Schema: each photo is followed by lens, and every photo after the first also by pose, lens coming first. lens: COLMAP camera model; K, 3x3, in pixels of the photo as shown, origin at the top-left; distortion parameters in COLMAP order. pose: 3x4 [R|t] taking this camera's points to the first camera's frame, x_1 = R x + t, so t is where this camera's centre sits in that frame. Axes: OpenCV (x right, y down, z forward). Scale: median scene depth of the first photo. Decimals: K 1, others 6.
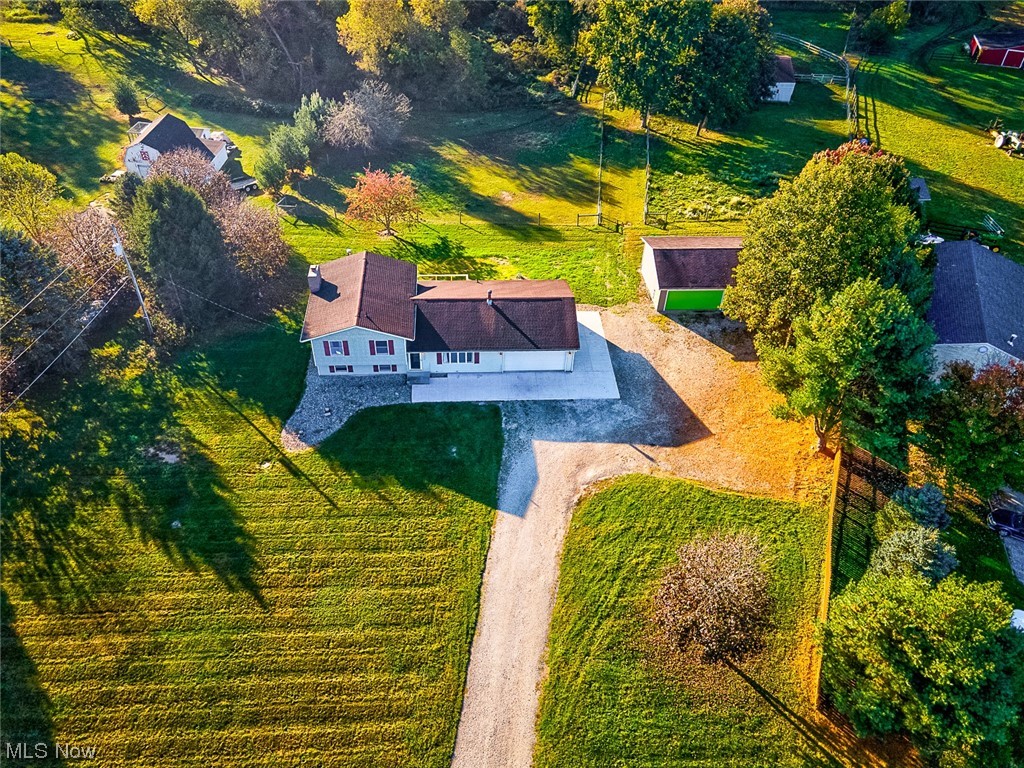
lens RADIAL K [[763.2, 0, 507.4], [0, 763.2, 384.1], [0, 0, 1]] dist [0.029040, 0.027355]
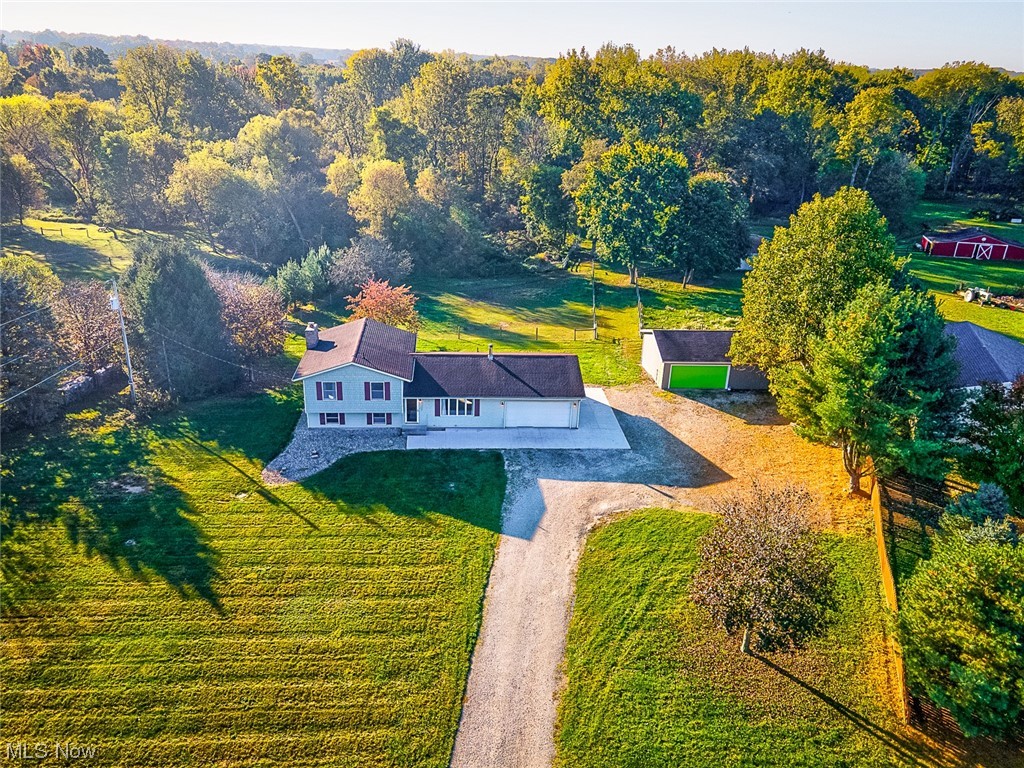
lens RADIAL K [[763.2, 0, 507.4], [0, 763.2, 384.1], [0, 0, 1]] dist [0.029040, 0.027355]
pose [[0.999883, 0.003278, 0.014949, -0.019217], [0.001847, 0.943813, -0.330474, 0.286821], [-0.015193, 0.330462, 0.943697, 0.110734]]
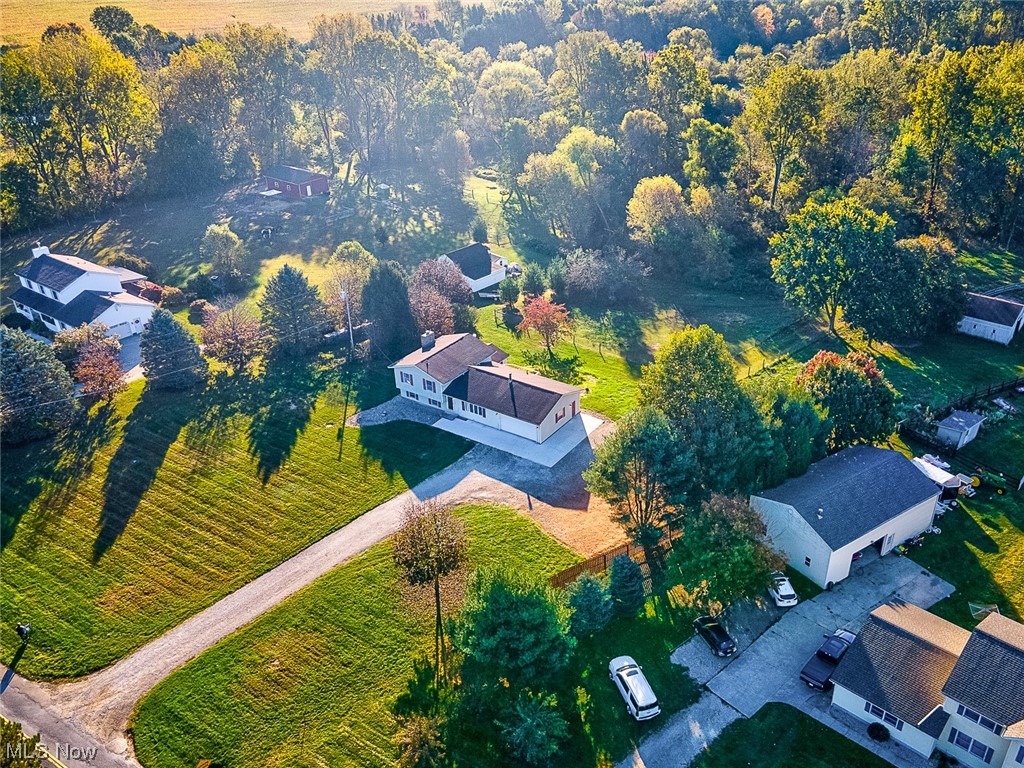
lens RADIAL K [[871.6, 0, 589.4], [0, 871.6, 384.5], [0, 0, 1]] dist [0.039992, 0.002584]
pose [[0.827348, 0.251155, -0.502411, 1.072740], [-0.367702, 0.918342, -0.146437, 0.096398], [0.424607, 0.305892, 0.852138, -0.379643]]
